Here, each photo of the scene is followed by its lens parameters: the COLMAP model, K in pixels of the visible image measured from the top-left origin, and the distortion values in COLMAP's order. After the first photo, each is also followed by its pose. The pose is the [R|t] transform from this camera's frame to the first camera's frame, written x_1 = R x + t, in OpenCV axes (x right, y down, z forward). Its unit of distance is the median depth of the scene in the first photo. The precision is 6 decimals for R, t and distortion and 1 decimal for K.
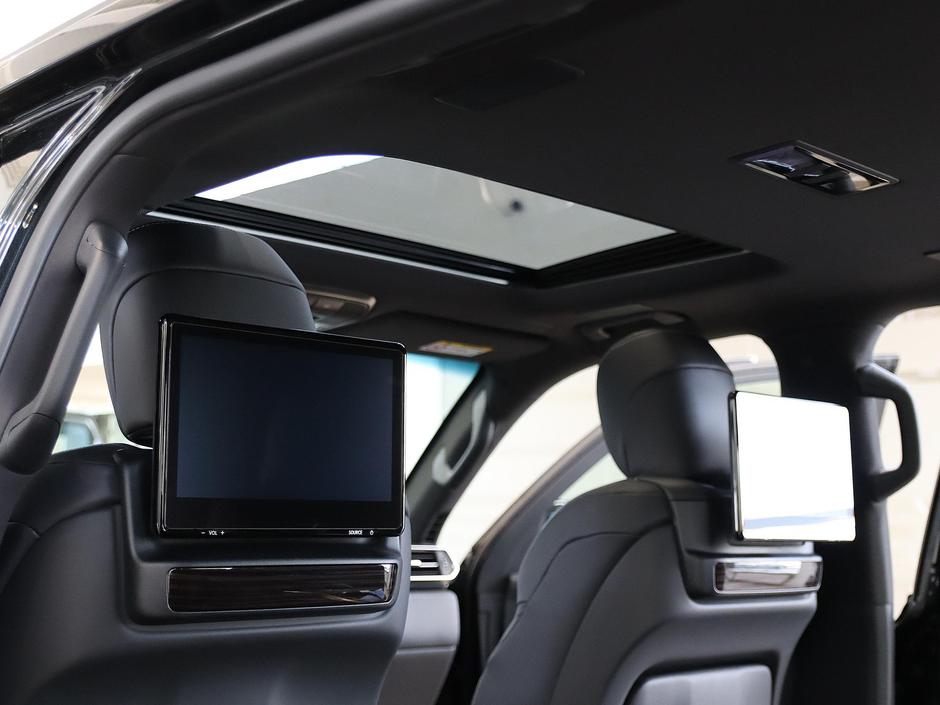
lens RADIAL K [[1448.8, 0, 470.0], [0, 1448.8, 352.5], [0, 0, 1]] dist [0.041493, 0.024132]
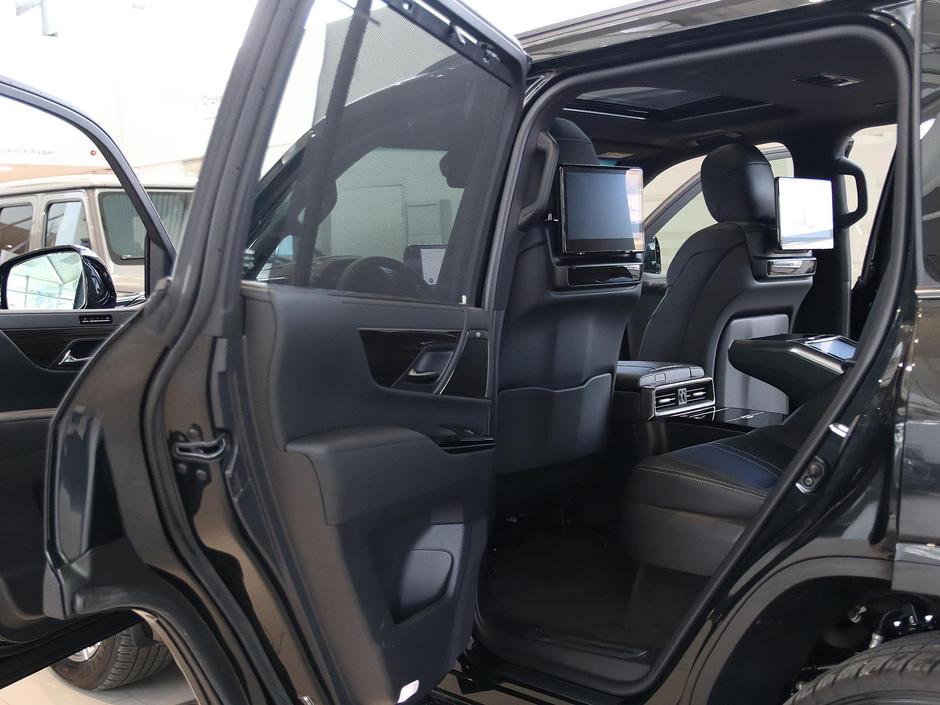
lens RADIAL K [[1103.4, 0, 470.0], [0, 1103.4, 352.5], [0, 0, 1]] dist [-0.024486, 0.008248]
pose [[0.998334, -0.040205, -0.041393, -0.181430], [0.047713, 0.978575, 0.200287, -0.058392], [0.032453, -0.201929, 0.978862, -0.535049]]
